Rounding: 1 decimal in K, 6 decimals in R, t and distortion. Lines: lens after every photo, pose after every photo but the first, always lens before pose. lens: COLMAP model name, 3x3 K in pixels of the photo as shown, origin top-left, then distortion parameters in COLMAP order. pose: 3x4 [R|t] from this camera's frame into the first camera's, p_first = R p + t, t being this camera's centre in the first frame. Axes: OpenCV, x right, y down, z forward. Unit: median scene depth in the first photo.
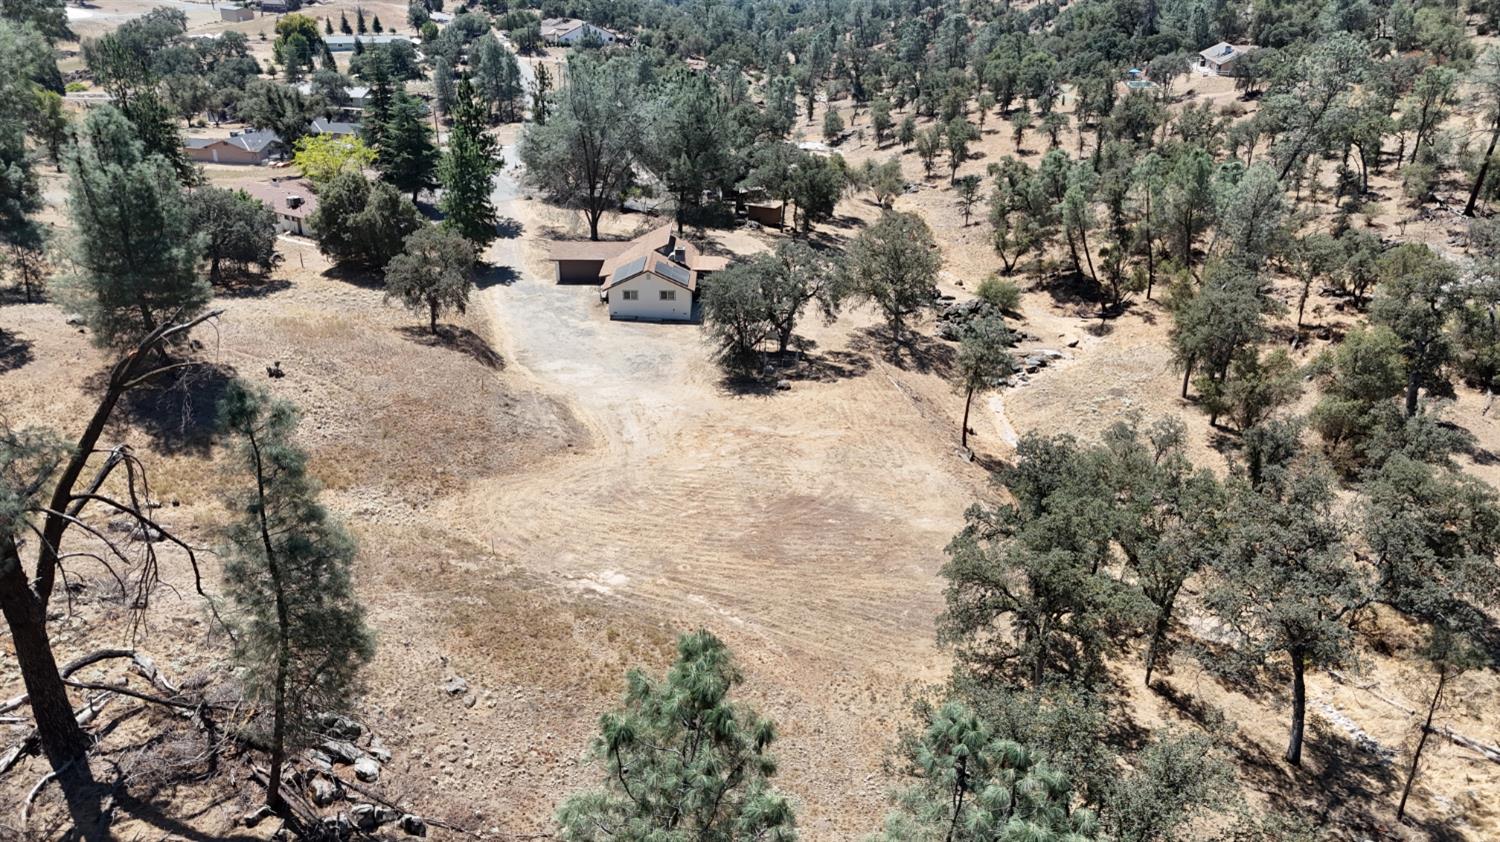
lens RADIAL K [[1101.2, 0, 750.0], [0, 1101.2, 421.0], [0, 0, 1]] dist [0.079335, -0.075214]
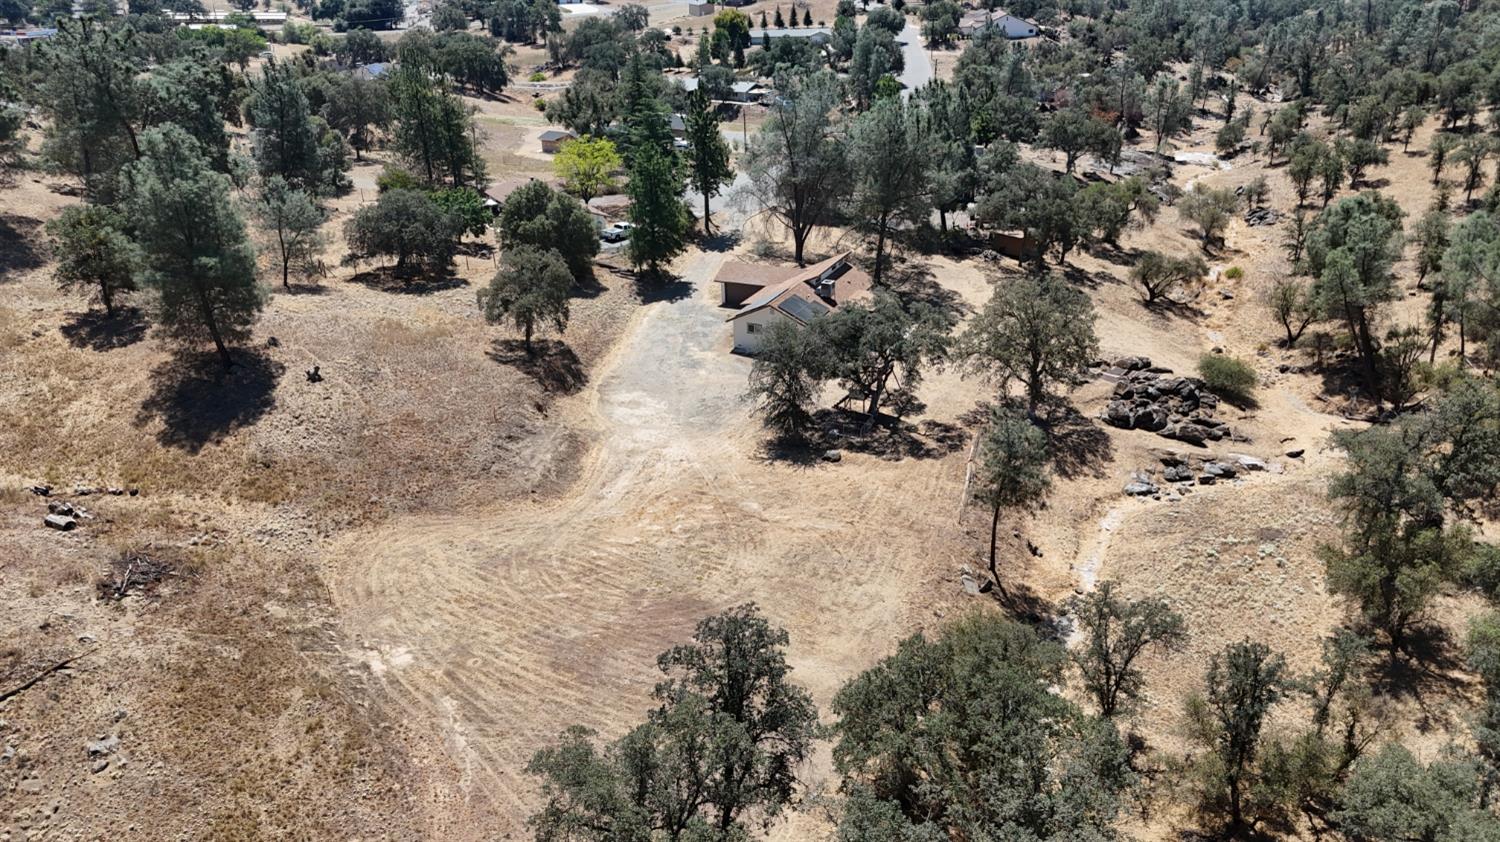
lens RADIAL K [[1101.2, 0, 750.0], [0, 1101.2, 421.0], [0, 0, 1]] dist [0.079335, -0.075214]
pose [[0.902132, 0.146886, -0.405687, 0.256276], [-0.140938, 0.989010, 0.044684, -0.071435], [0.407791, 0.016865, 0.912919, 0.134115]]
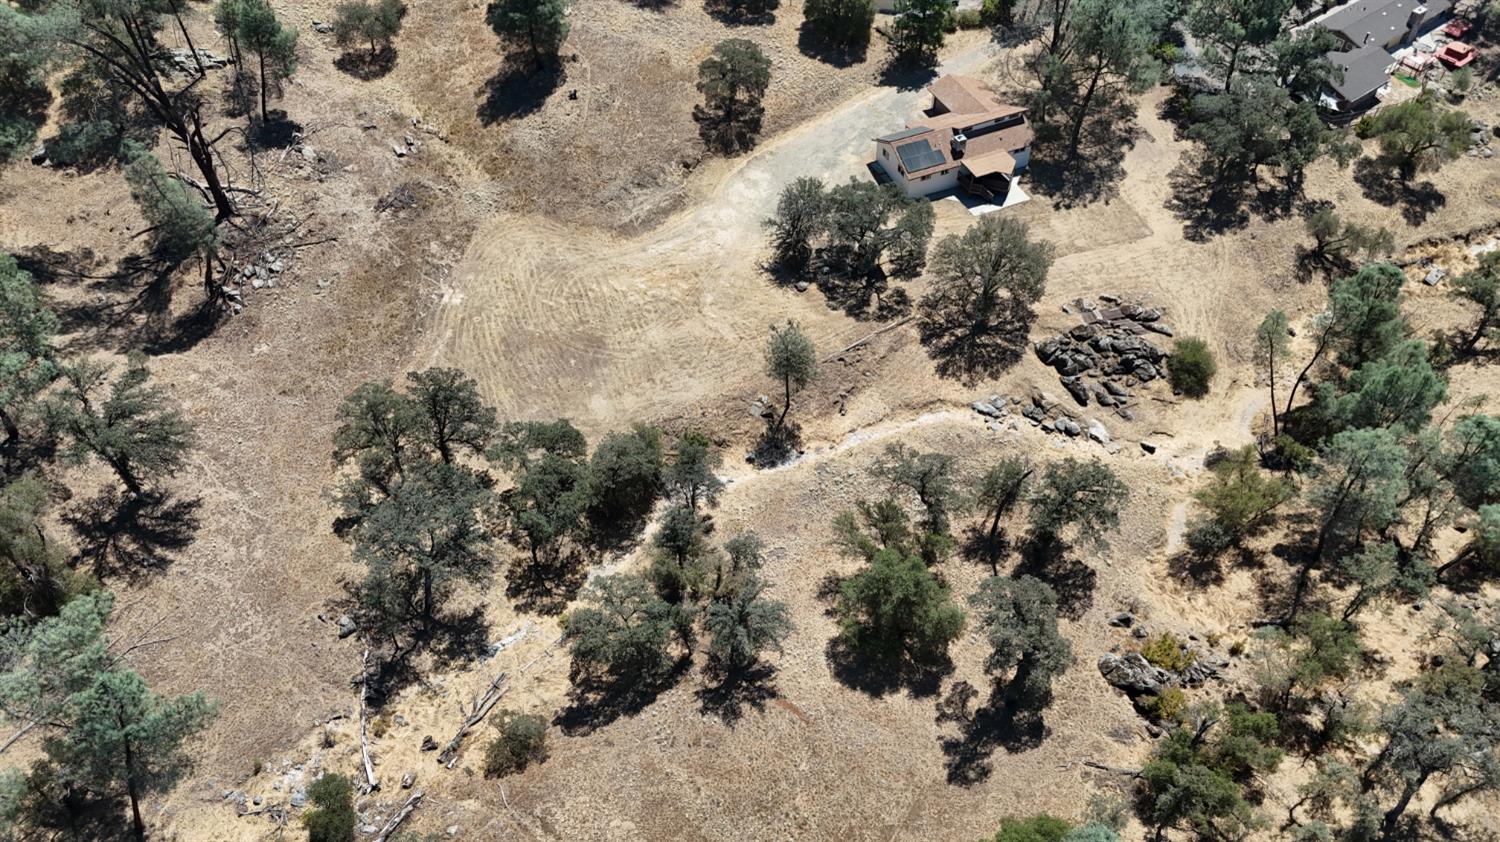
lens RADIAL K [[1121.9, 0, 750.0], [0, 1121.9, 421.0], [0, 0, 1]] dist [0.197587, -0.553224]
pose [[0.386622, 0.666136, -0.637797, 0.740341], [-0.345627, 0.745830, 0.569456, -0.500951], [0.855024, 0.000275, 0.518589, 0.220849]]
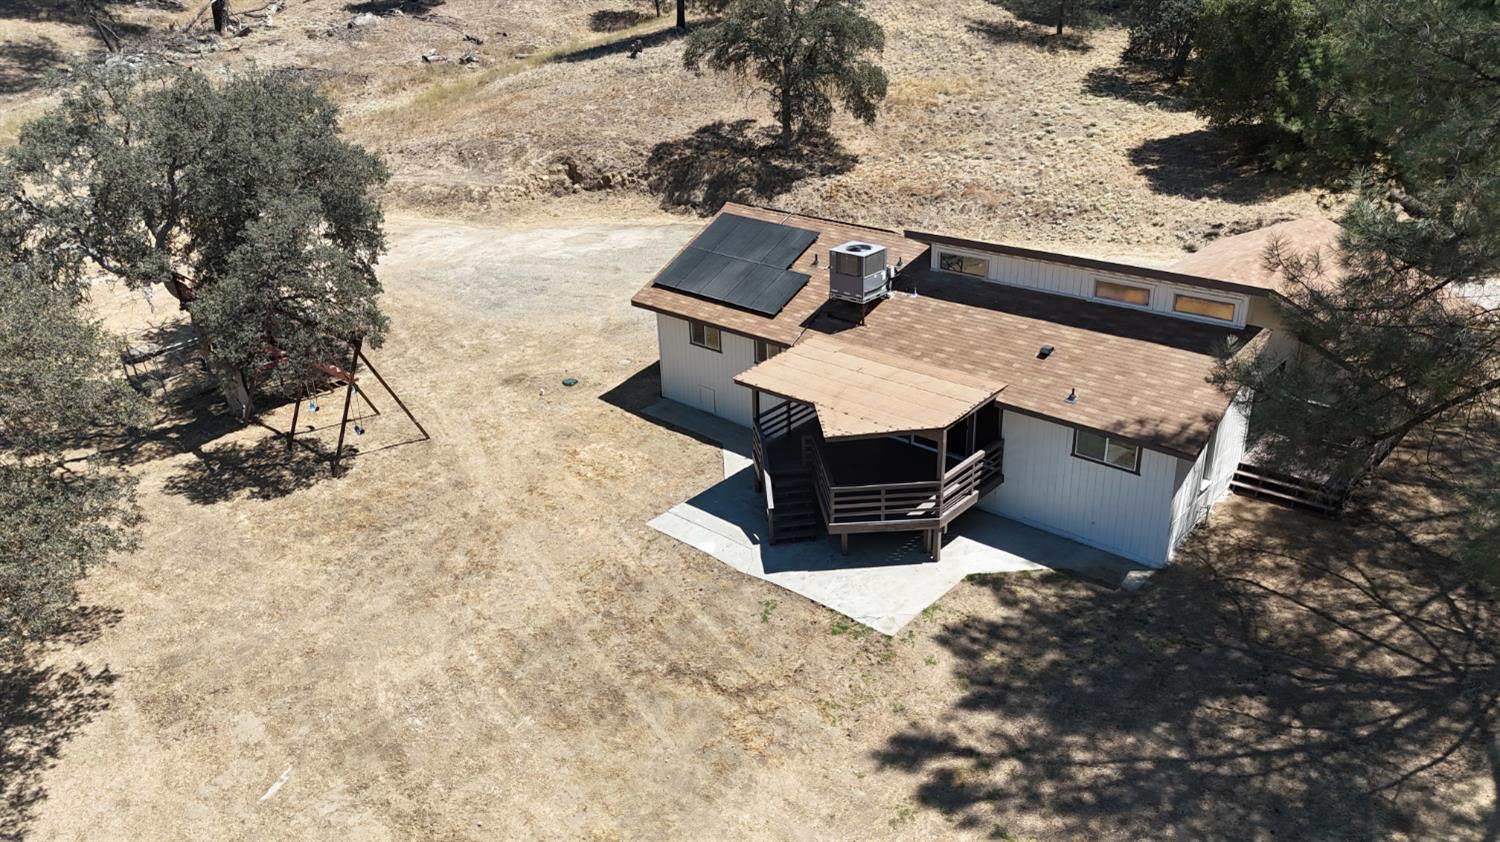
lens RADIAL K [[1101.2, 0, 750.0], [0, 1101.2, 421.0], [0, 0, 1]] dist [0.079335, -0.075214]
pose [[-0.679593, 0.316799, -0.661659, 0.129072], [-0.262450, 0.737253, 0.622557, -0.268199], [0.685036, 0.596738, -0.417888, 1.069499]]
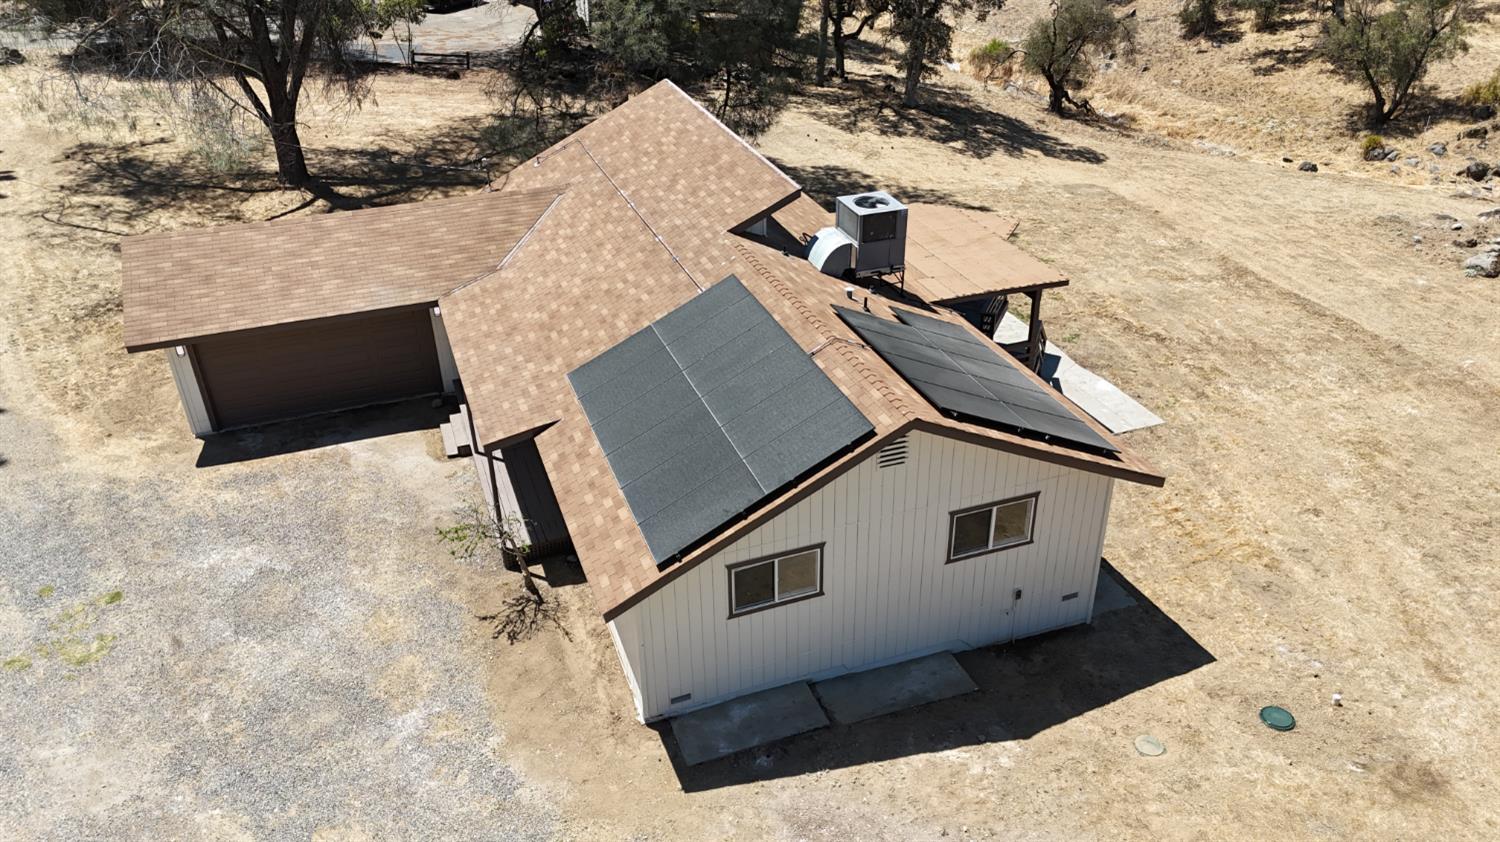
lens RADIAL K [[1101.2, 0, 750.0], [0, 1101.2, 421.0], [0, 0, 1]] dist [0.079335, -0.075214]
pose [[0.944301, -0.186883, 0.270870, -0.136555], [0.152477, 0.977889, 0.143121, -0.144710], [-0.291628, -0.093848, 0.951917, 0.789875]]
